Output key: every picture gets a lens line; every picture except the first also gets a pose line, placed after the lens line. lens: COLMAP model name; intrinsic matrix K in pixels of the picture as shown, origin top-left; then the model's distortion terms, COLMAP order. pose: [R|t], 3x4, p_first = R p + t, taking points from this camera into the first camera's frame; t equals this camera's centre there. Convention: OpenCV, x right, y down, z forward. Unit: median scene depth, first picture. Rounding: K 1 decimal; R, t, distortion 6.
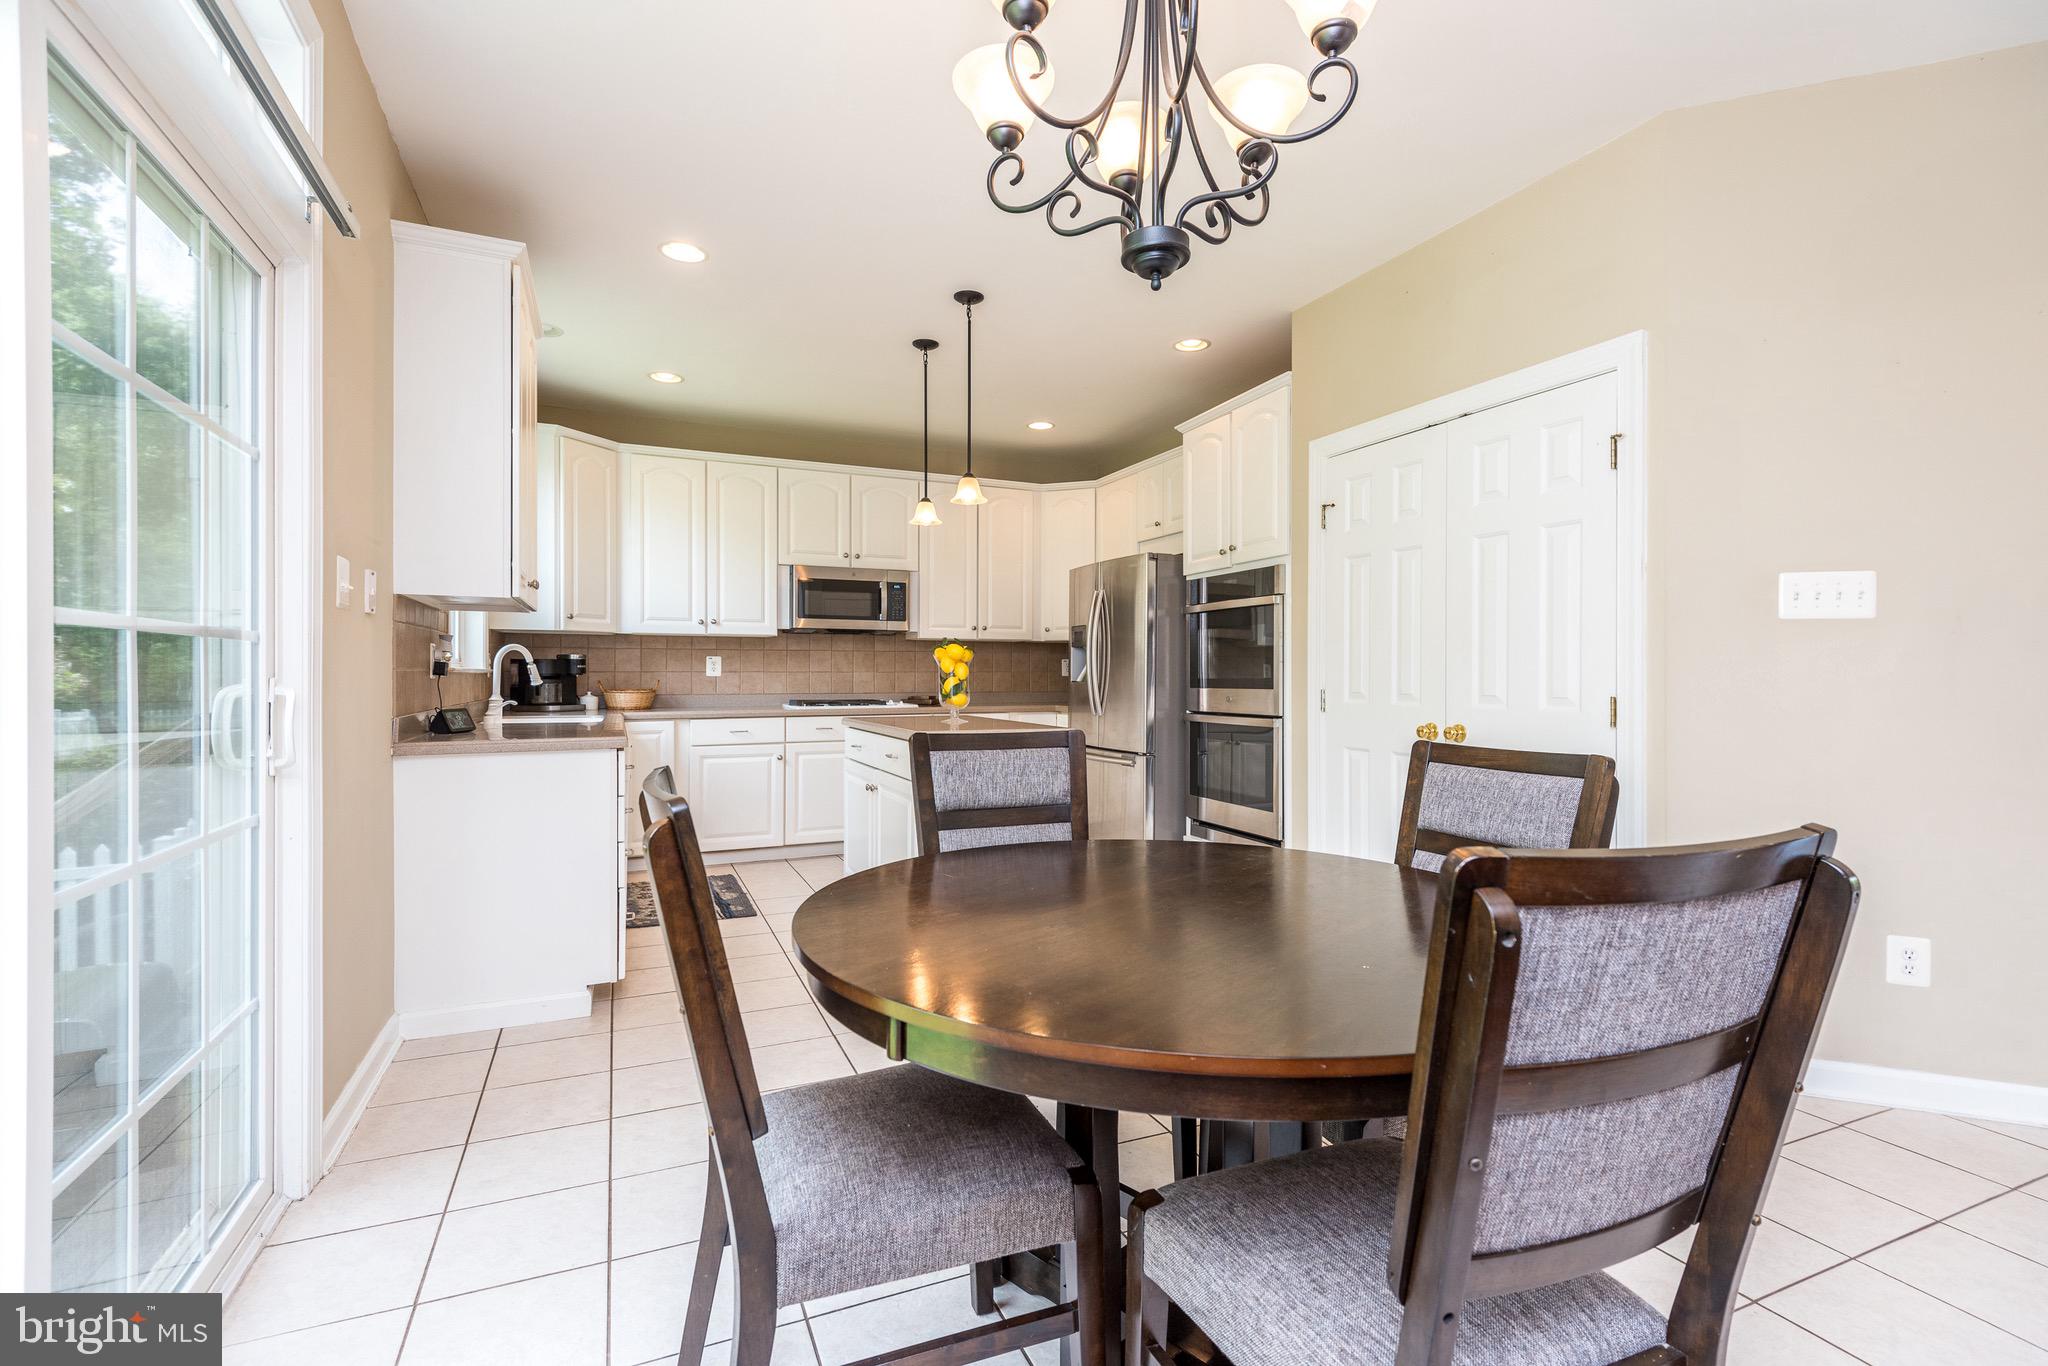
lens RADIAL K [[950.1, 0, 1026.6], [0, 950.1, 677.6], [0, 0, 1]] dist [0.000494, 0.000025]
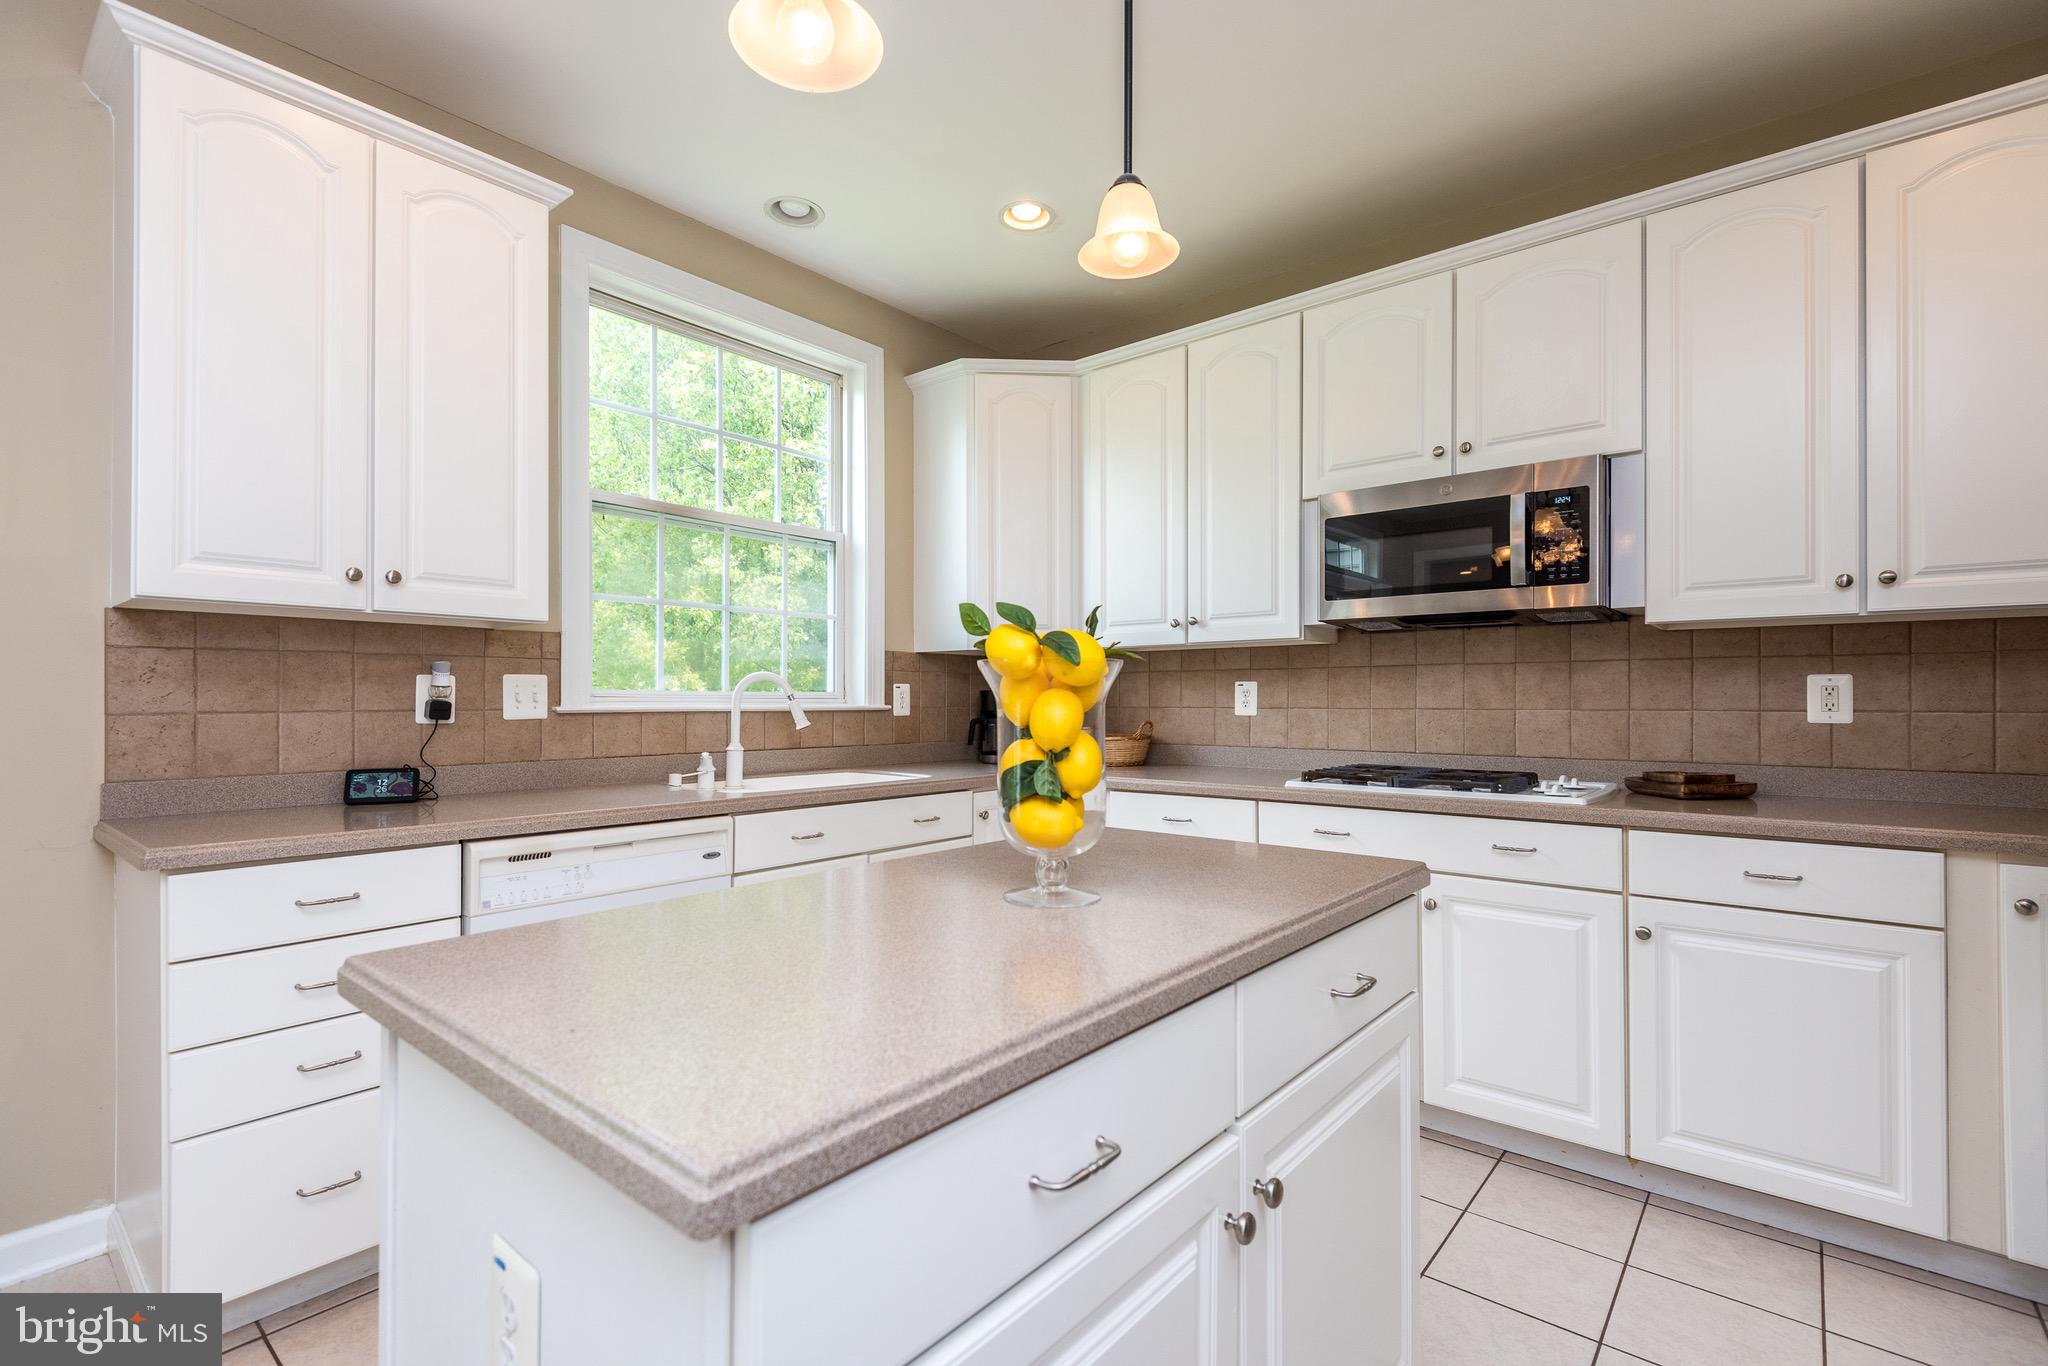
lens RADIAL K [[934.1, 0, 1003.9], [0, 934.1, 697.4], [0, 0, 1]] dist [-0.000133, -0.000226]
pose [[0.435991, -0.003960, -0.899942, 0.117986], [-0.003125, 0.999978, -0.005915, -0.008605], [0.899946, 0.005391, 0.435969, 0.622898]]
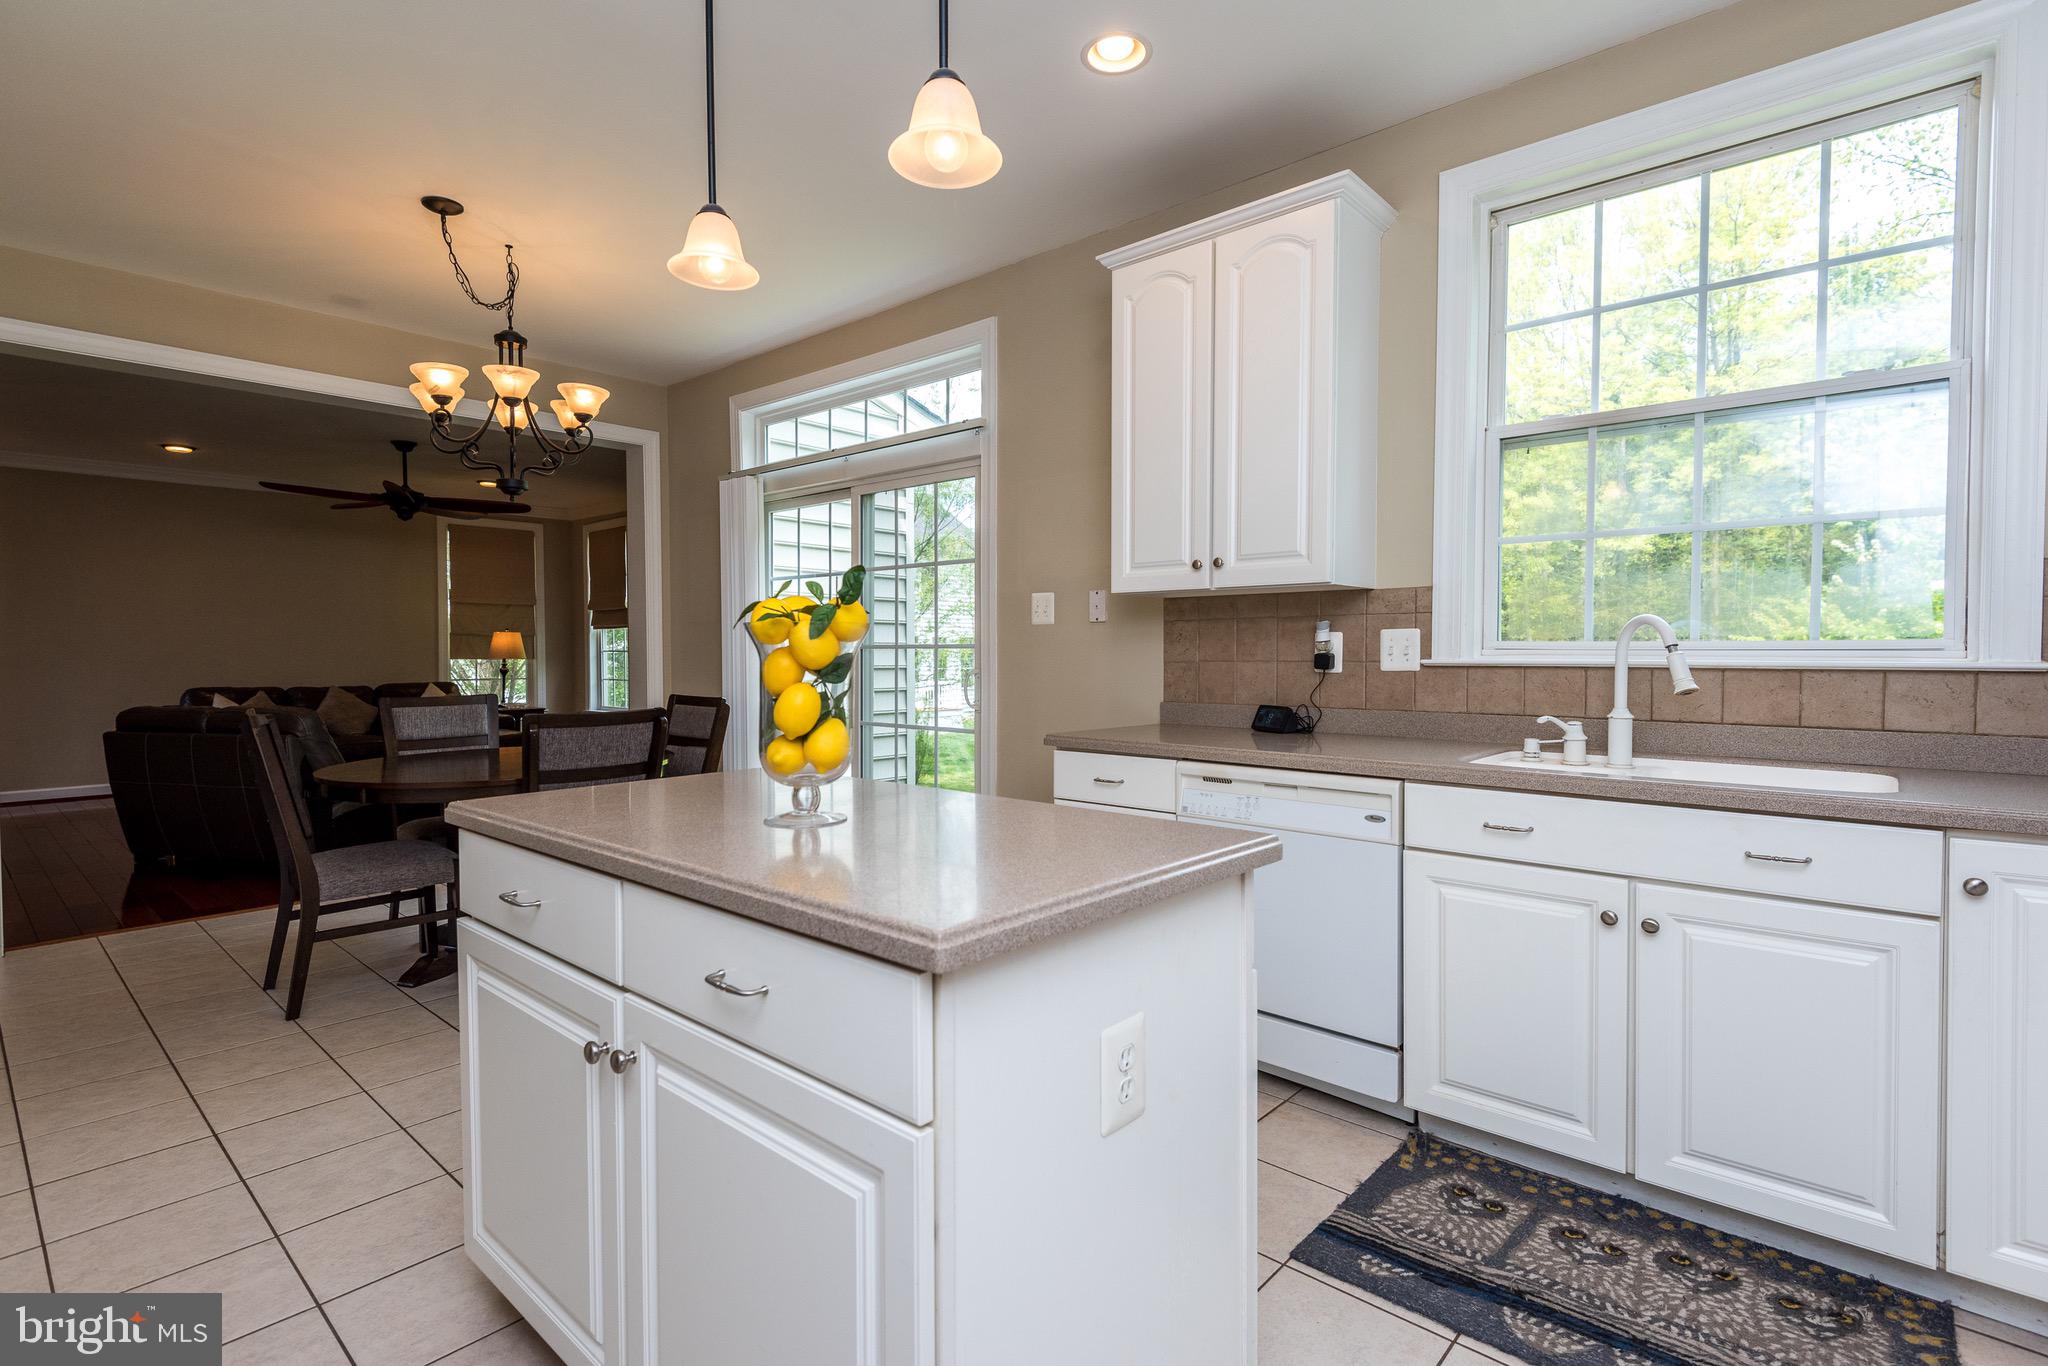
lens RADIAL K [[934.1, 0, 1003.9], [0, 934.1, 697.4], [0, 0, 1]] dist [-0.000133, -0.000226]
pose [[-0.930591, 0.017783, -0.365627, -0.021493], [-0.000603, 0.998744, 0.050110, -0.010105], [0.366059, 0.046853, -0.929411, 0.972904]]
